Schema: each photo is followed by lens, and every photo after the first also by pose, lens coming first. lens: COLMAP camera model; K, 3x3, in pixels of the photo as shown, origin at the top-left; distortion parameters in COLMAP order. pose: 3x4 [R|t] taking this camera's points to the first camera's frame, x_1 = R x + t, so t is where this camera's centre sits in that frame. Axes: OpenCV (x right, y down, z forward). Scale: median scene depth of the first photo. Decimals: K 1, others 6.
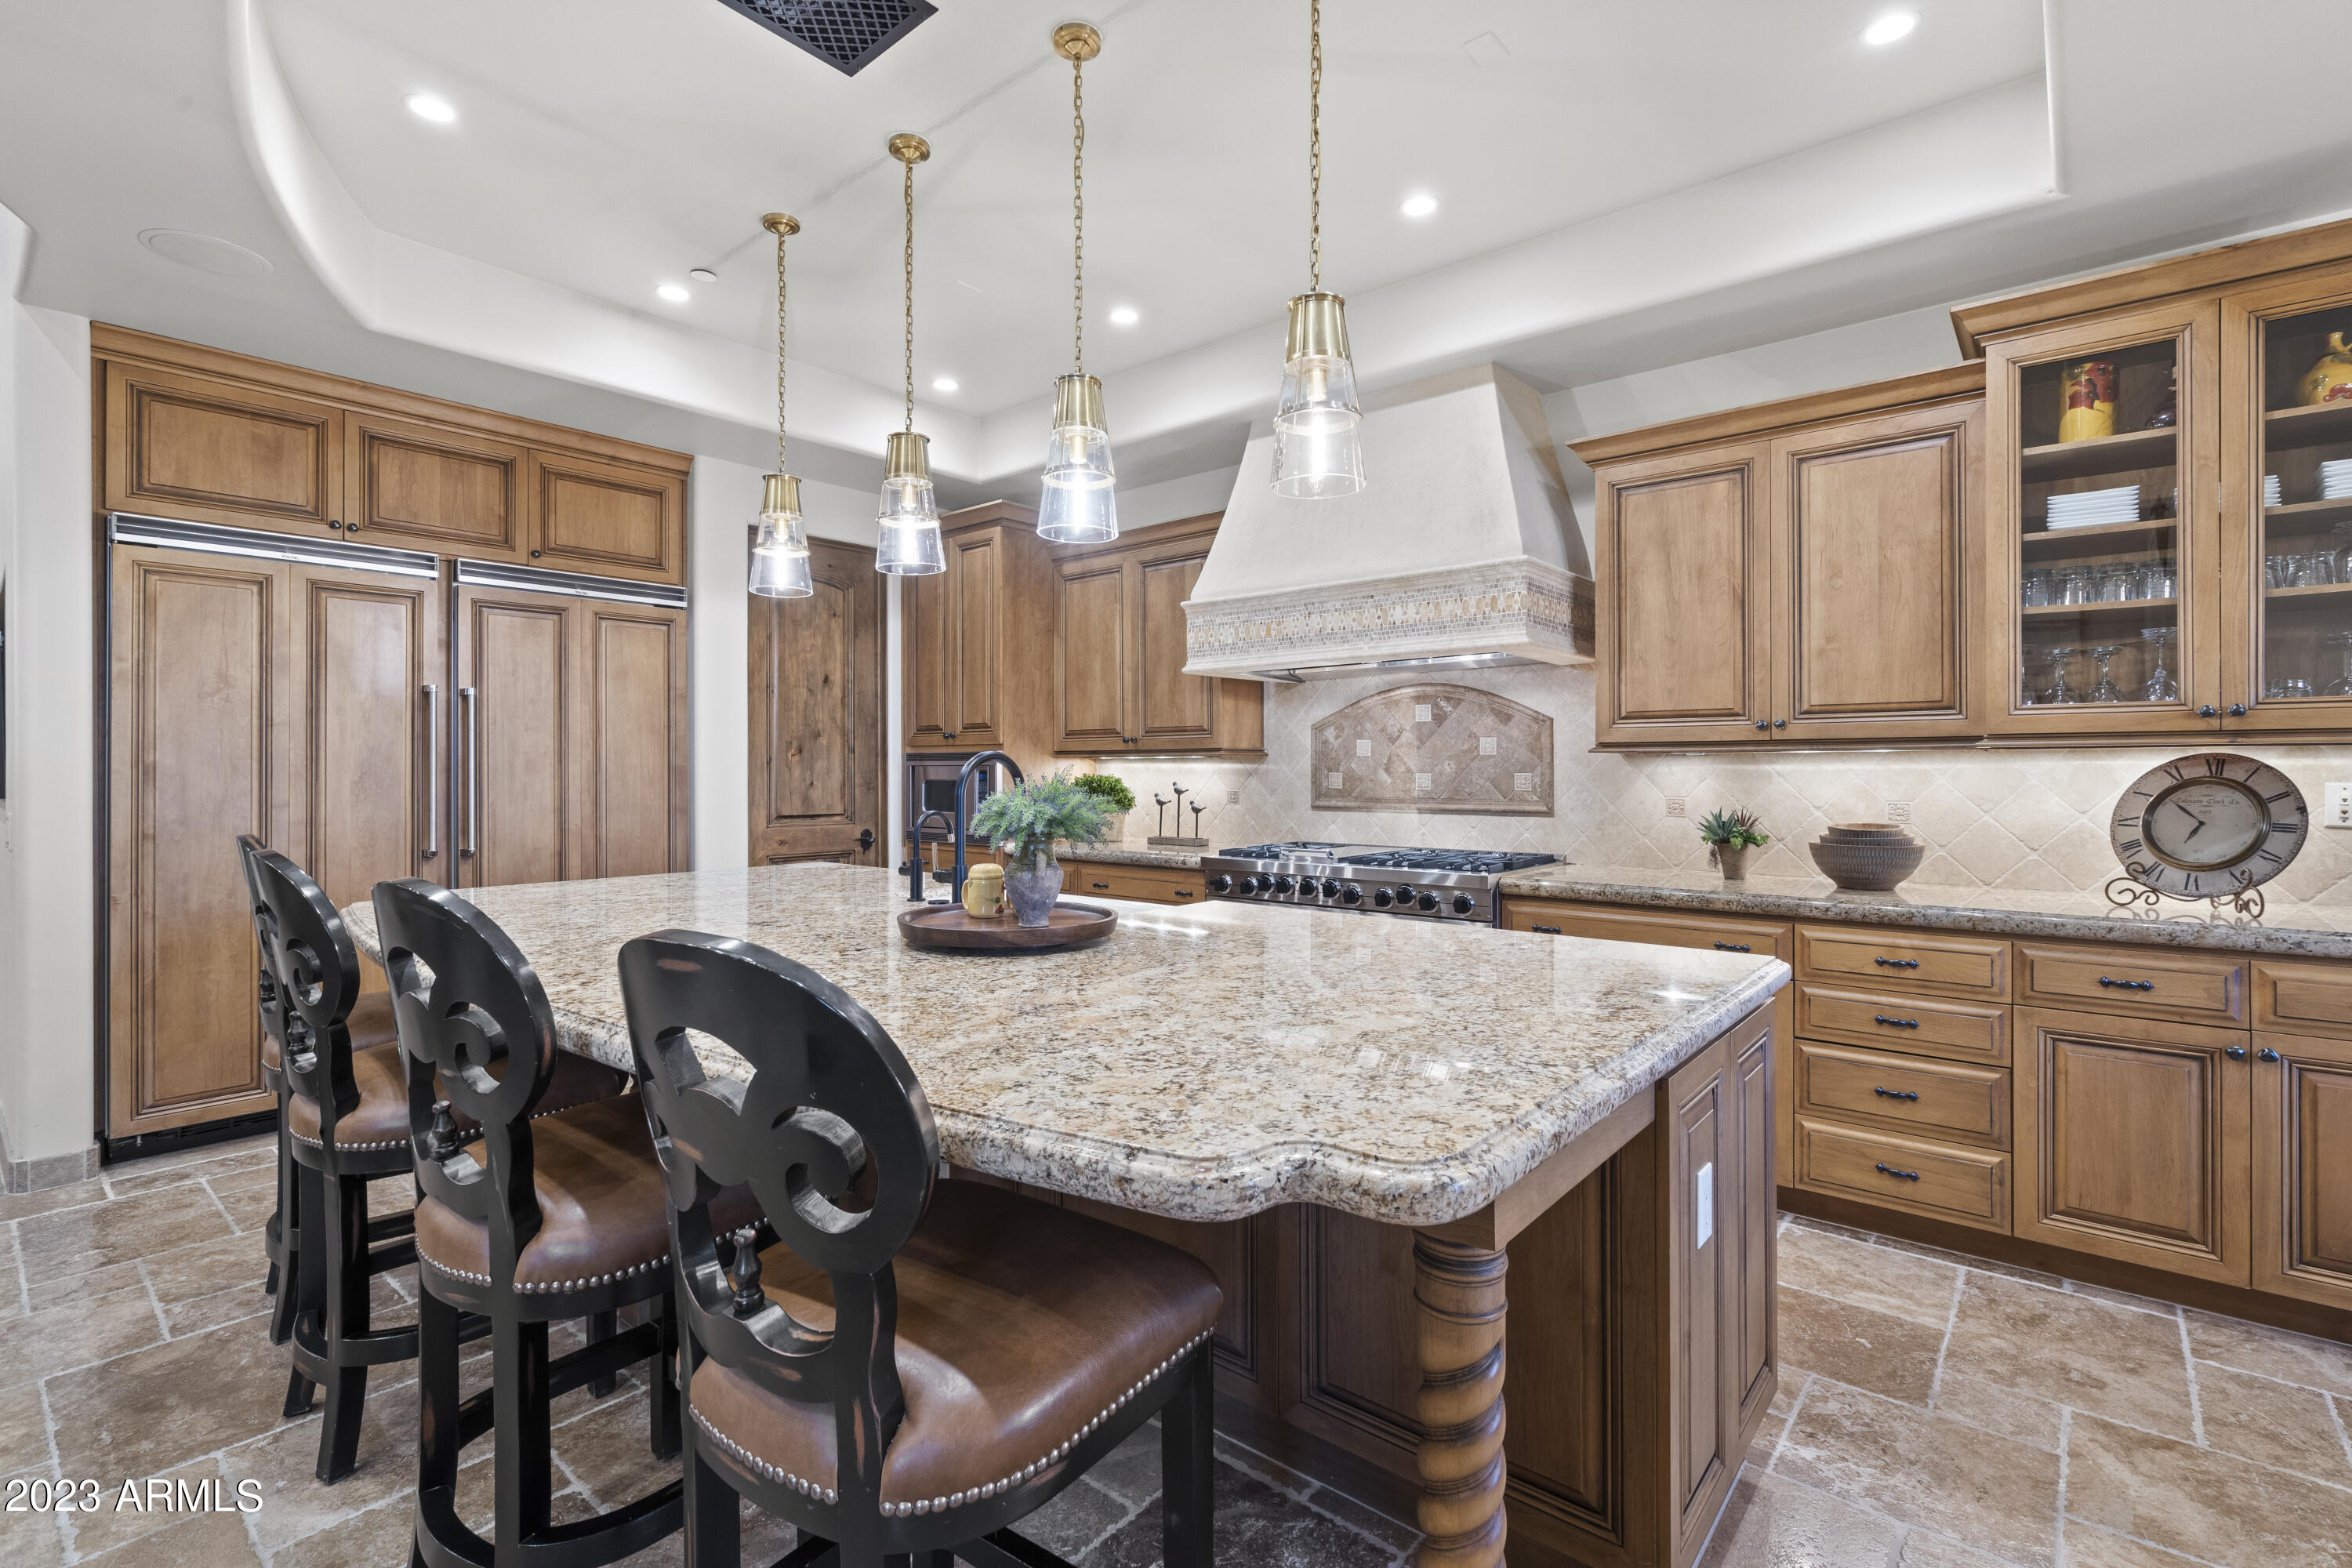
lens RADIAL K [[1071.0, 0, 1175.4], [0, 1071.0, 767.5], [0, 0, 1]] dist [-0.012571, 0.007571]
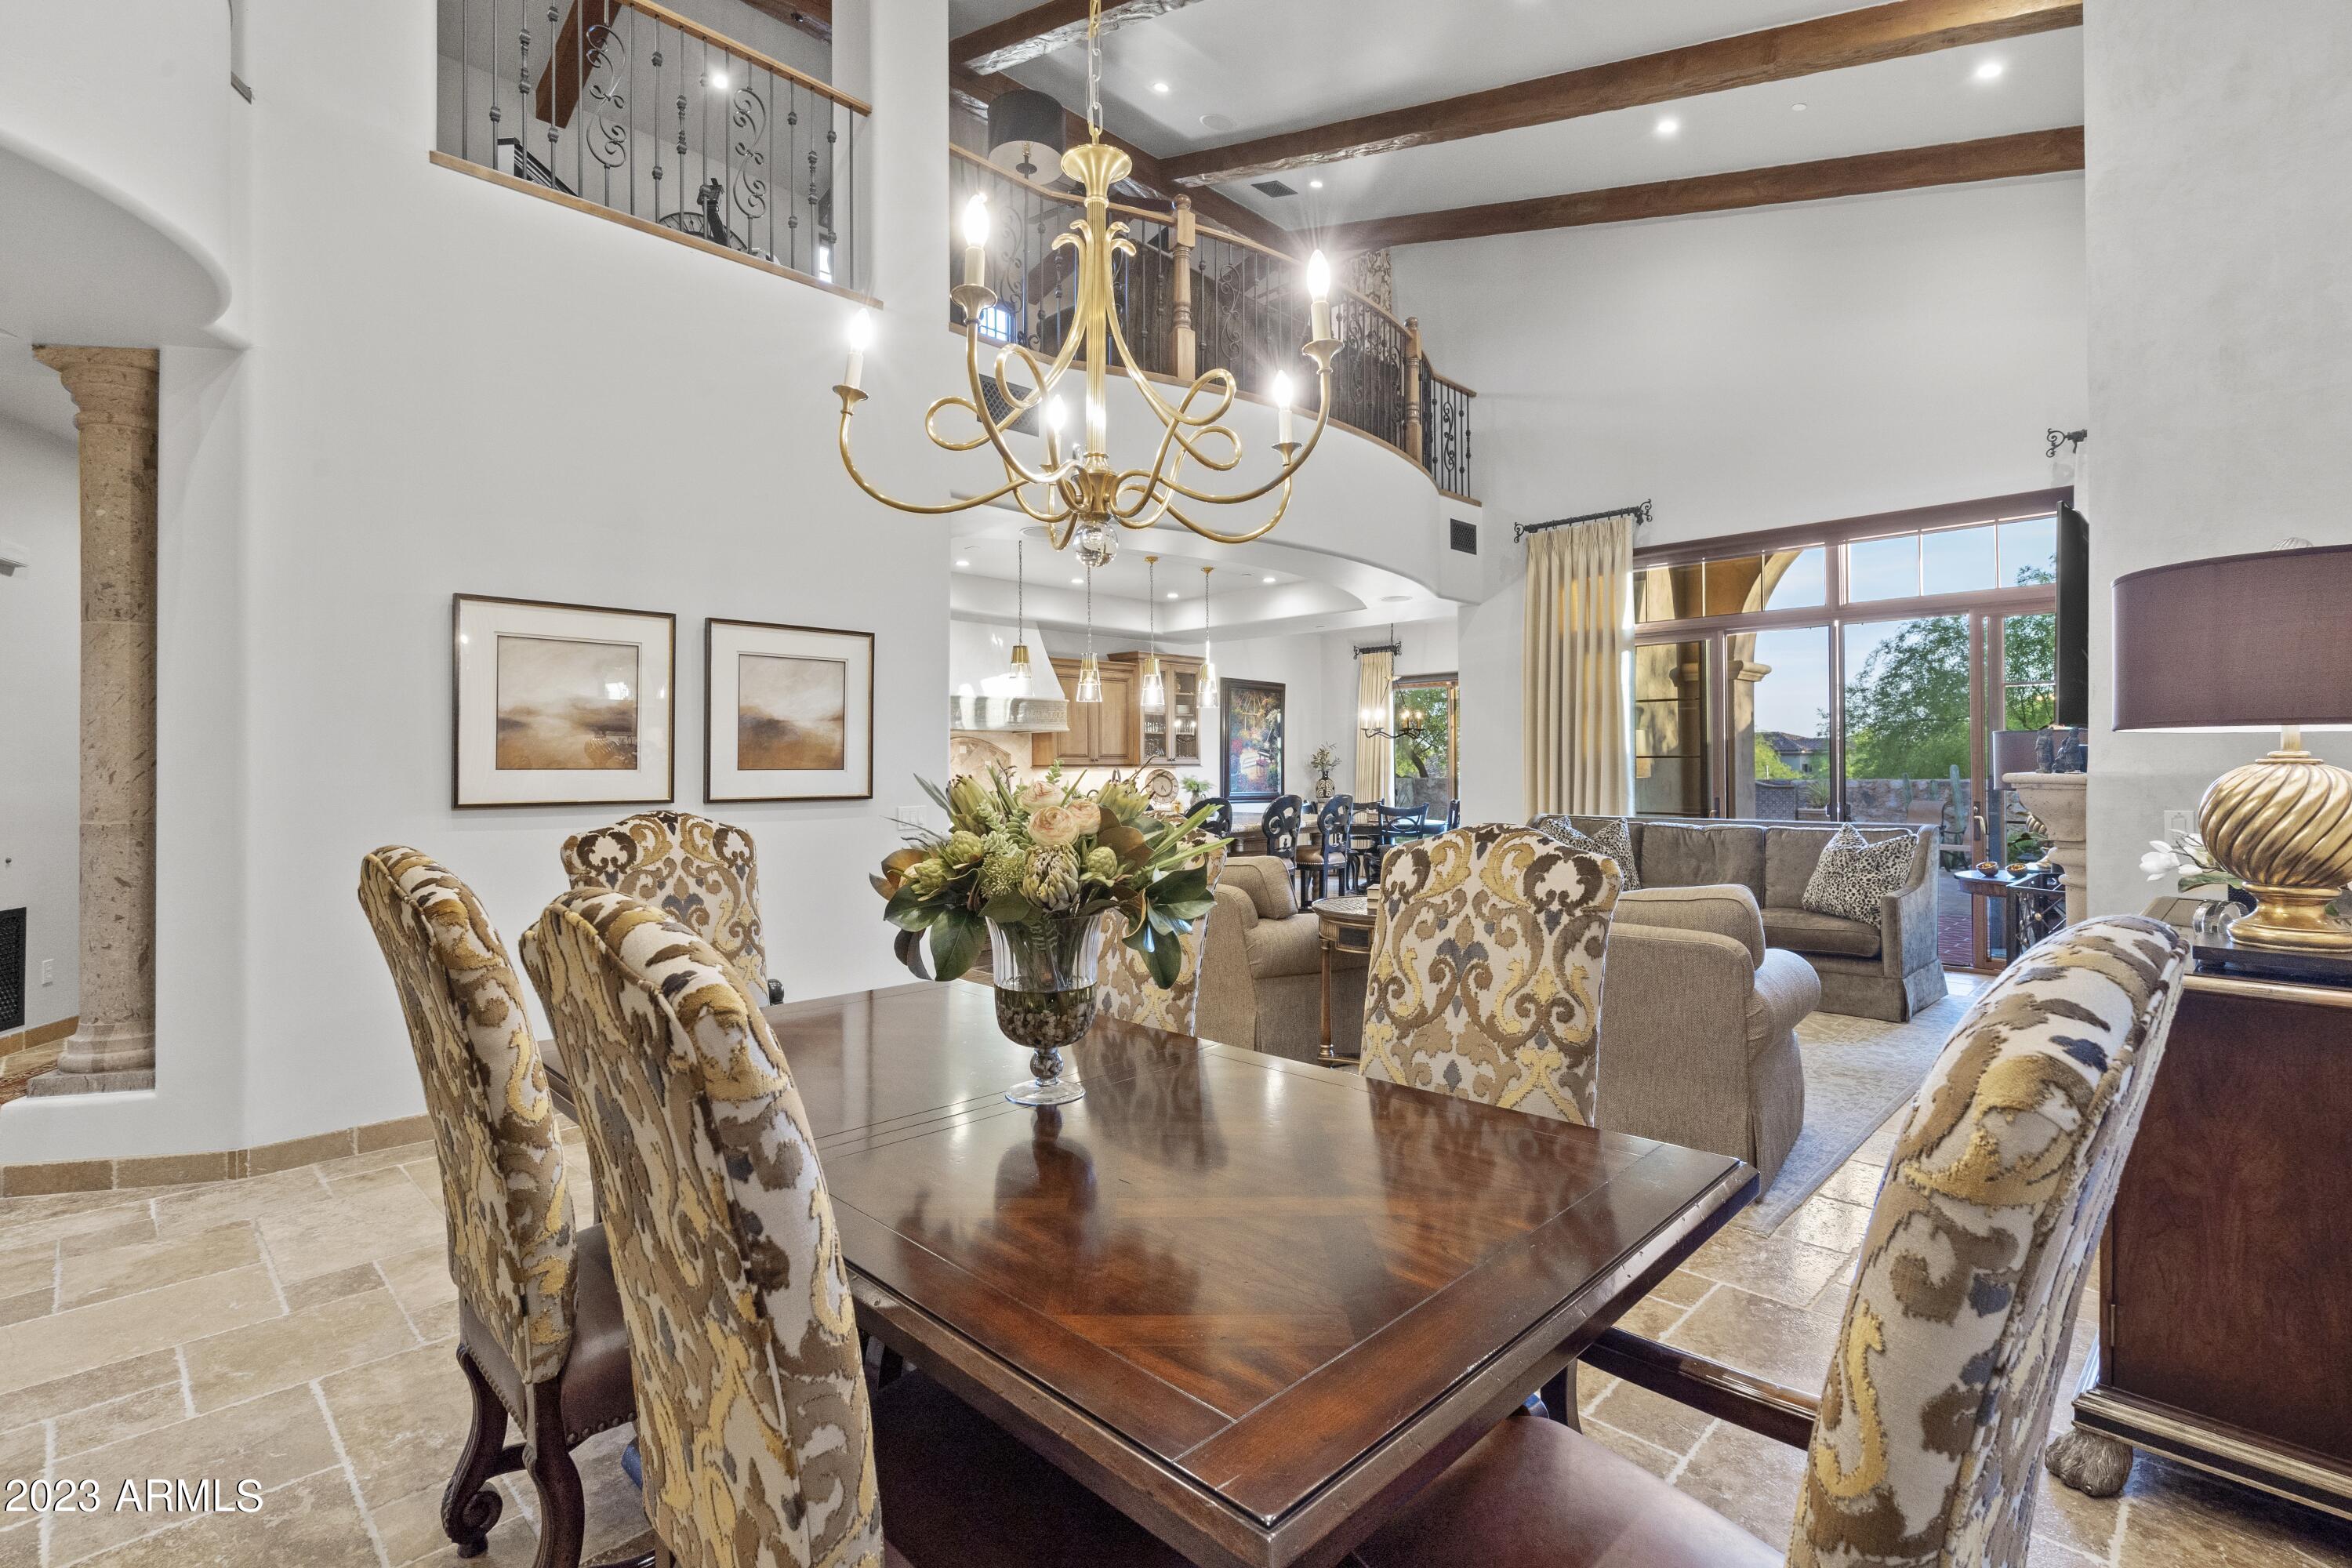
lens RADIAL K [[1090.4, 0, 1176.0], [0, 1090.4, 784.0], [0, 0, 1]] dist [0.000234, 0.000486]
pose [[0.069687, -0.013408, 0.997479, -2.318665], [0.002841, 0.999908, 0.013242, -0.008035], [-0.997565, 0.001911, 0.069719, 0.445857]]
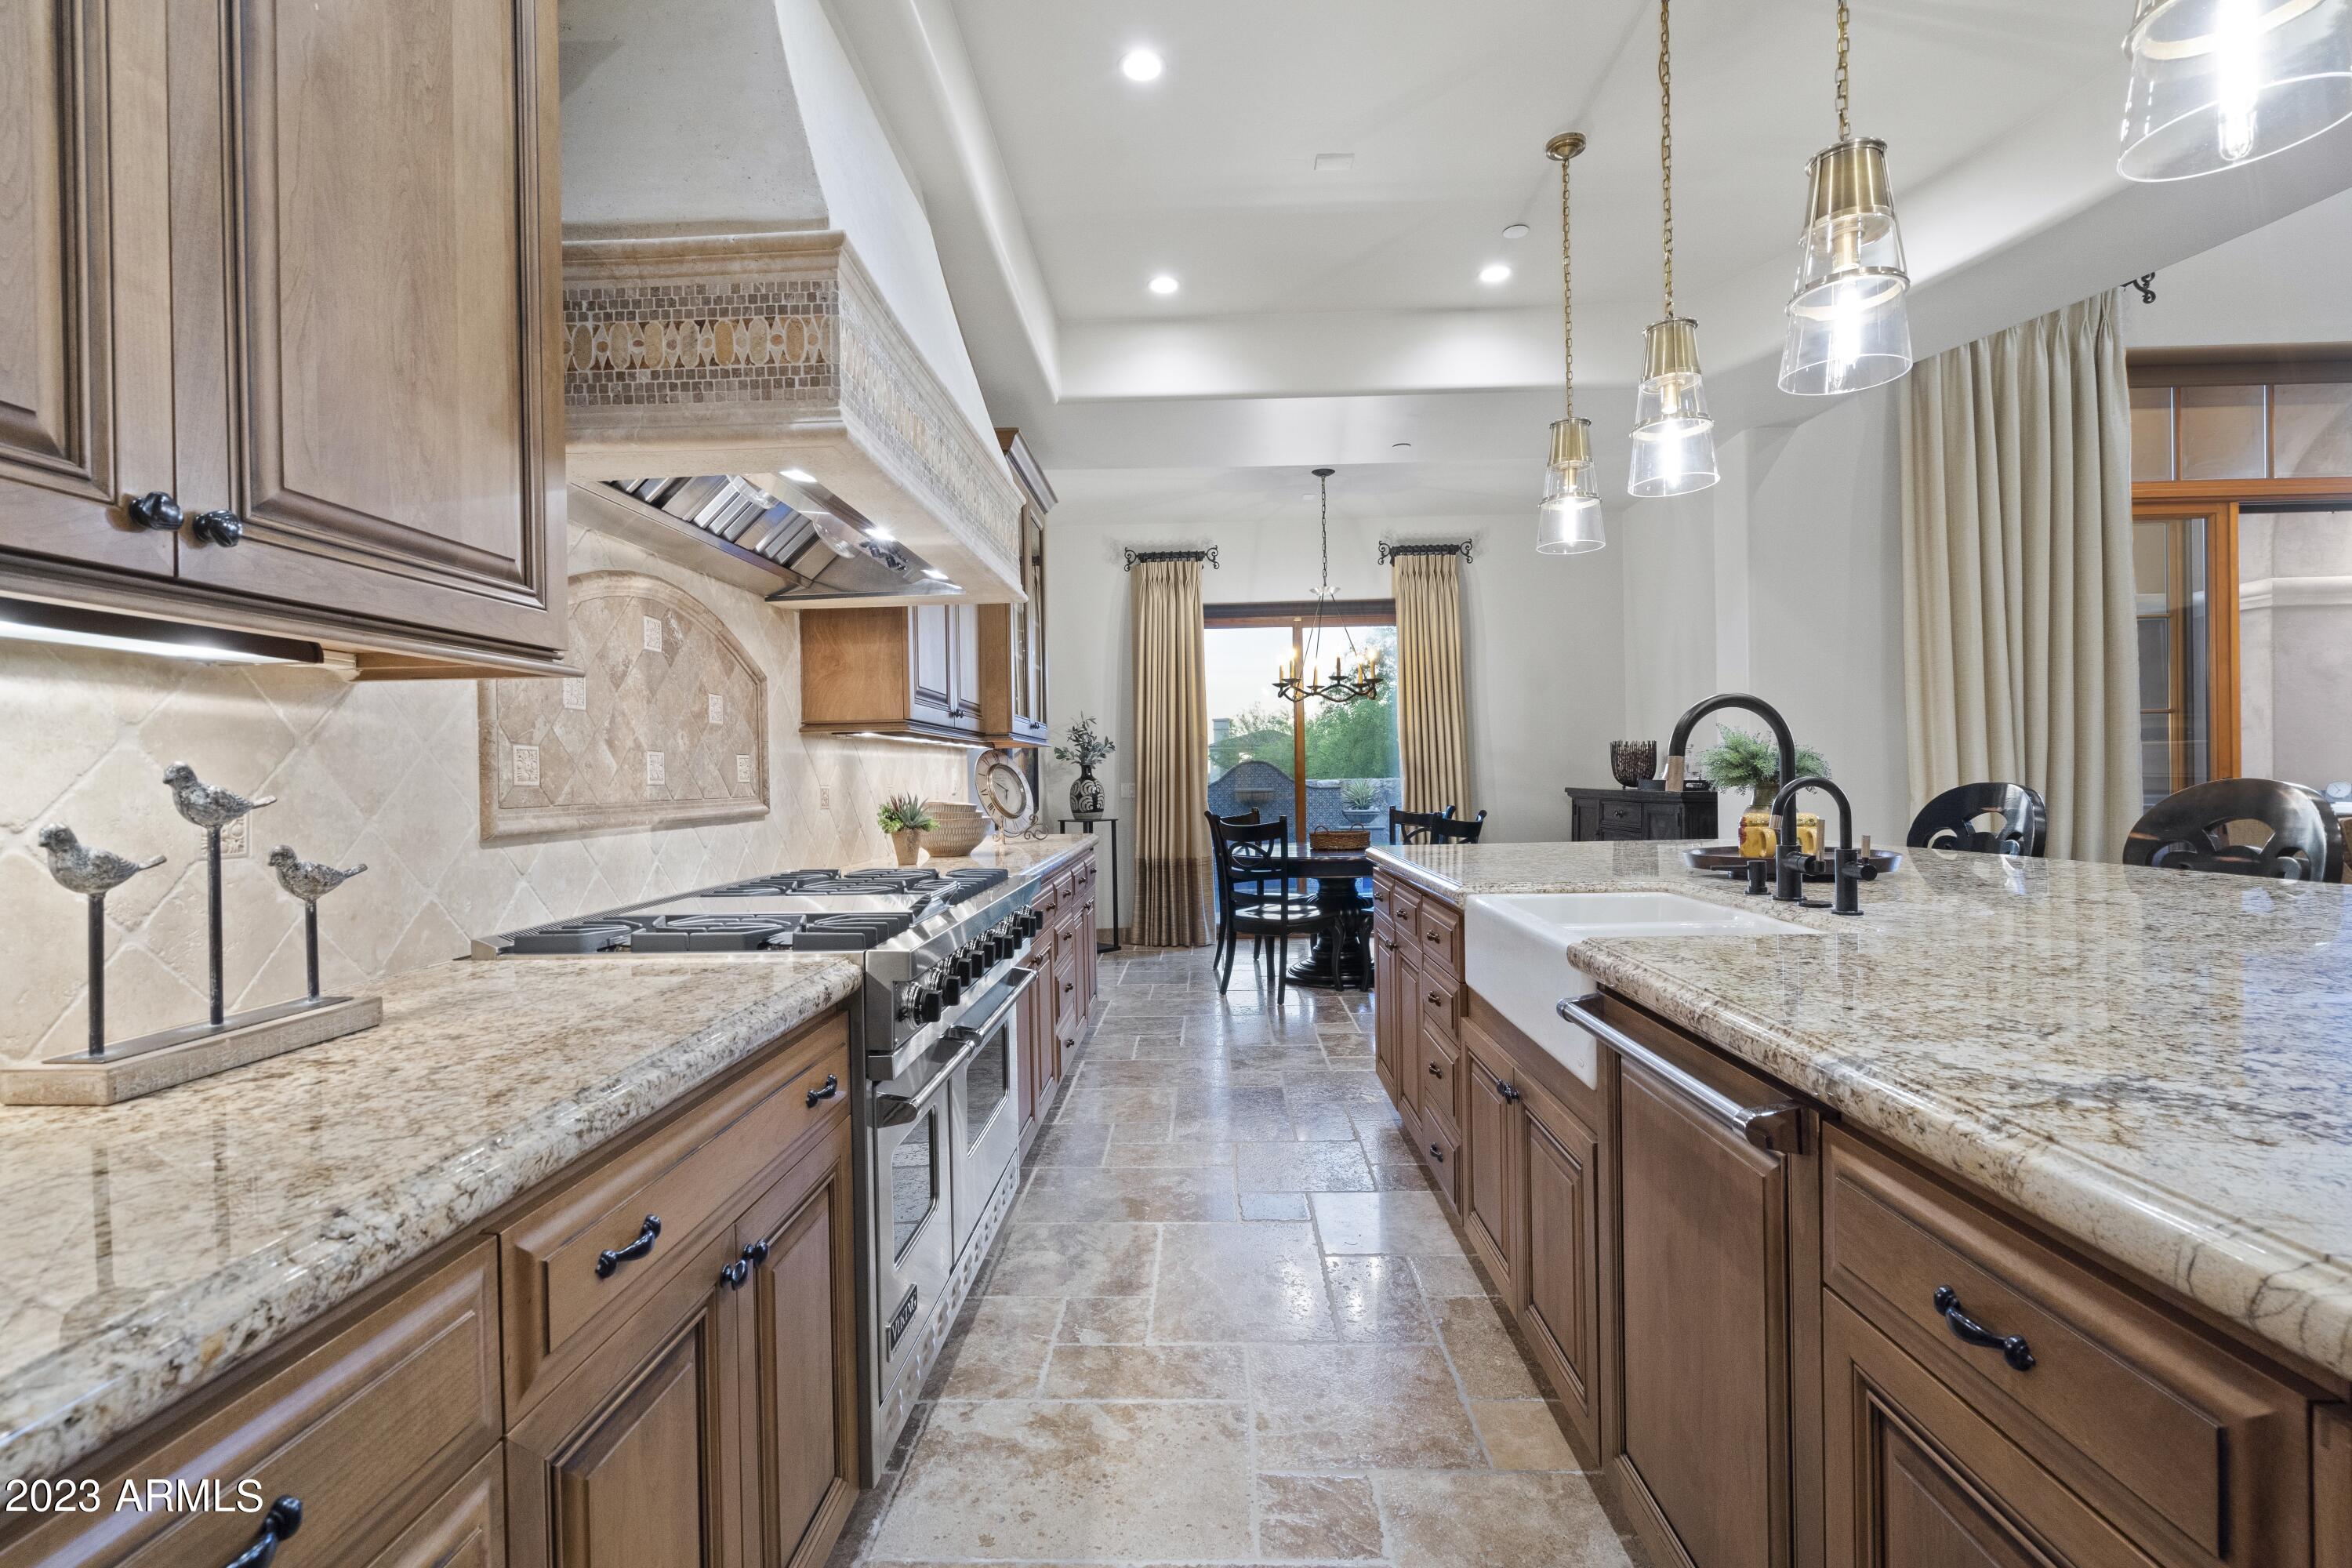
lens RADIAL K [[1060.5, 0, 1176.0], [0, 1060.5, 784.0], [0, 0, 1]] dist [0.000756, 0.000186]
pose [[-0.622696, 0.006685, 0.782435, -0.364598], [0.018072, 0.999820, 0.005840, 0.025202], [-0.782255, 0.017776, -0.622705, 1.277529]]
